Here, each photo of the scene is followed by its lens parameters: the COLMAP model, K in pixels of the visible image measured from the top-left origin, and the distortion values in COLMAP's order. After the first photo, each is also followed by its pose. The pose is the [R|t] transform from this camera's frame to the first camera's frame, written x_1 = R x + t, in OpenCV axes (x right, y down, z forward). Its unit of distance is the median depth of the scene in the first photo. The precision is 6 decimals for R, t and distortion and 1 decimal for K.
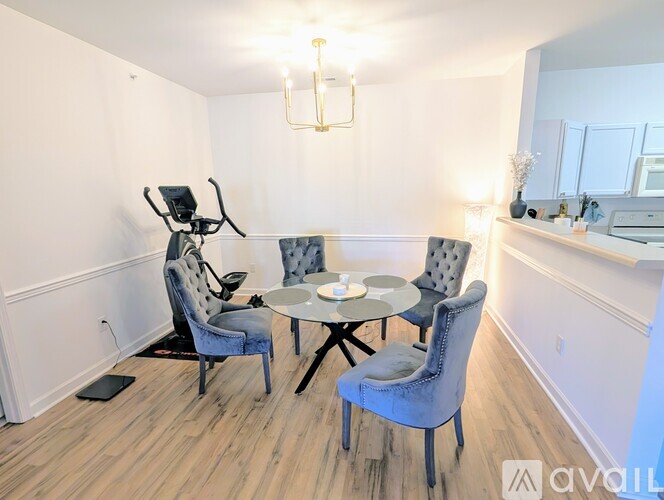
lens RADIAL K [[326.9, 0, 332.9], [0, 326.9, 250.6], [0, 0, 1]] dist [0.000503, 0.000084]
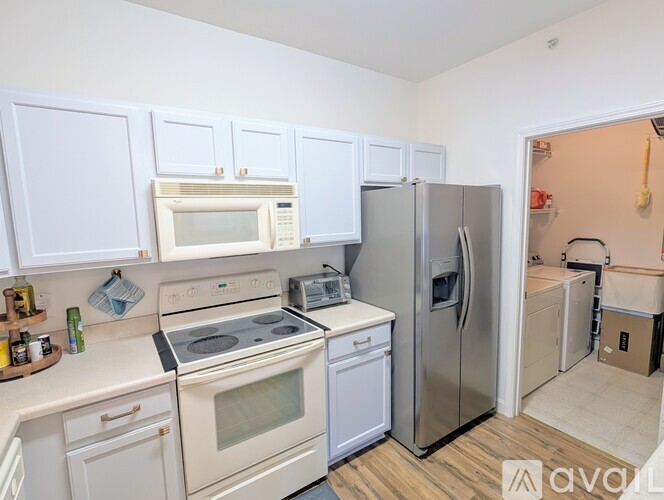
lens RADIAL K [[326.9, 0, 332.1], [0, 326.9, 250.9], [0, 0, 1]] dist [0.000503, 0.000084]
pose [[0.720364, -0.081756, 0.688761, 0.791982], [0.147108, 0.988446, -0.036530, -0.128454], [-0.677816, 0.127637, 0.724068, 0.493416]]
